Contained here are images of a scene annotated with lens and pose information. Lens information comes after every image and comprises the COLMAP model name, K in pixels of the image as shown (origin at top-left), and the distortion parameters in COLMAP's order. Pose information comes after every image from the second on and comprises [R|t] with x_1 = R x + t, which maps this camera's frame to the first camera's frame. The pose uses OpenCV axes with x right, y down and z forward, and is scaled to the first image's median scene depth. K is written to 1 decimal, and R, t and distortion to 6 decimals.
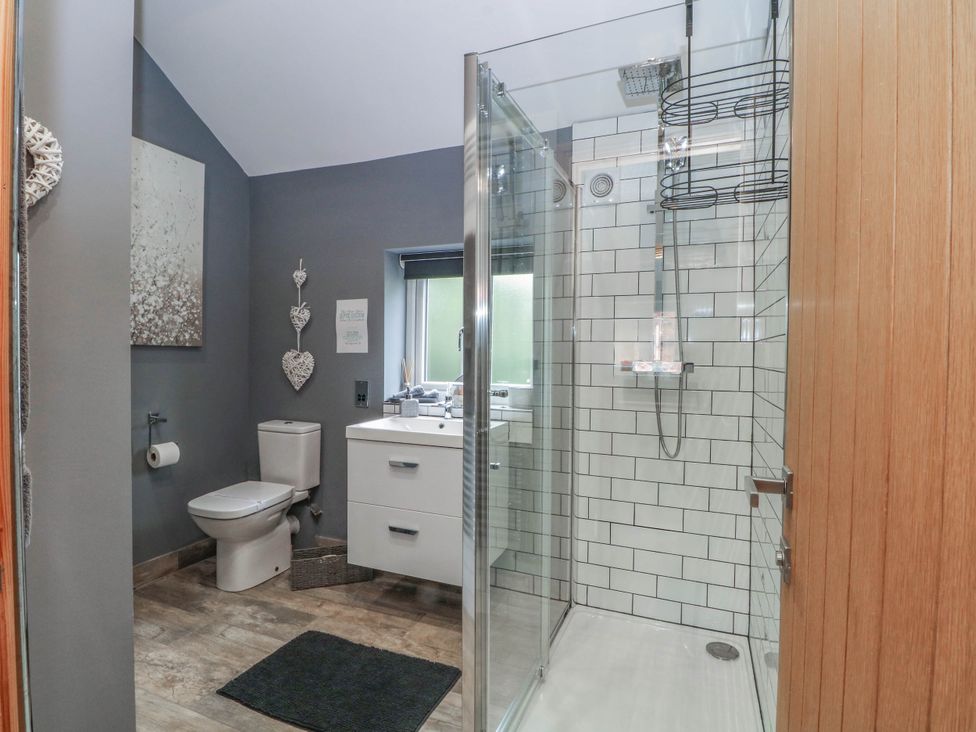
lens RADIAL K [[508.9, 0, 483.9], [0, 508.9, 366.4], [0, 0, 1]] dist [0.004474, -0.016166]
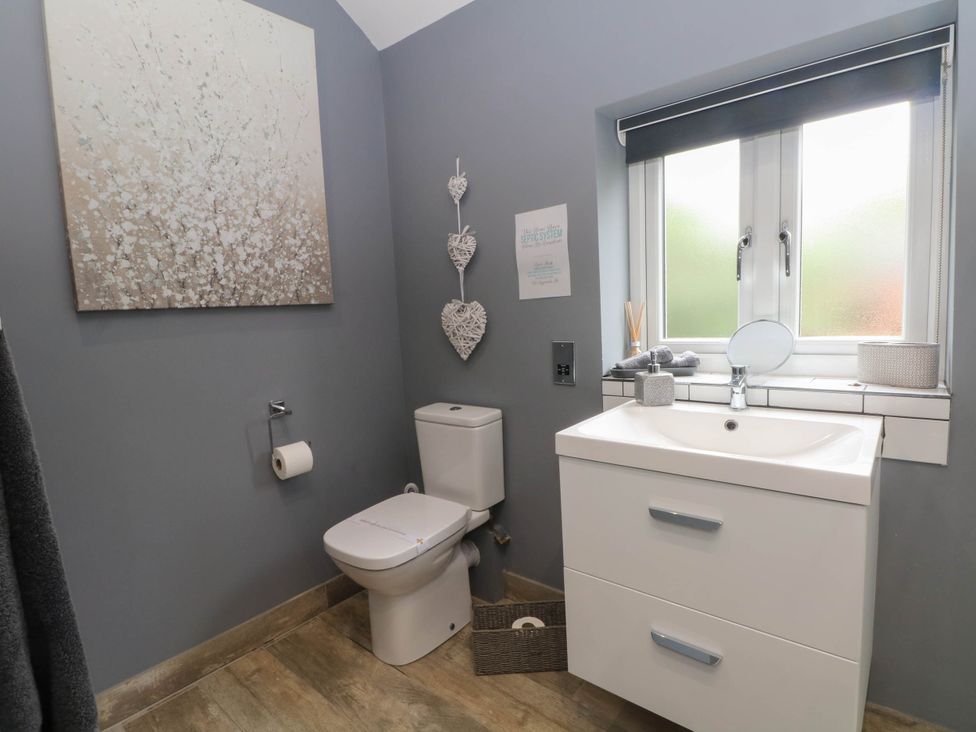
lens RADIAL K [[508.9, 0, 483.9], [0, 508.9, 366.4], [0, 0, 1]] dist [0.004474, -0.016166]
pose [[0.950422, -0.028729, -0.309633, -0.145442], [0.058339, 0.994516, 0.086797, -0.001572], [0.305442, -0.100558, 0.946886, 0.400161]]
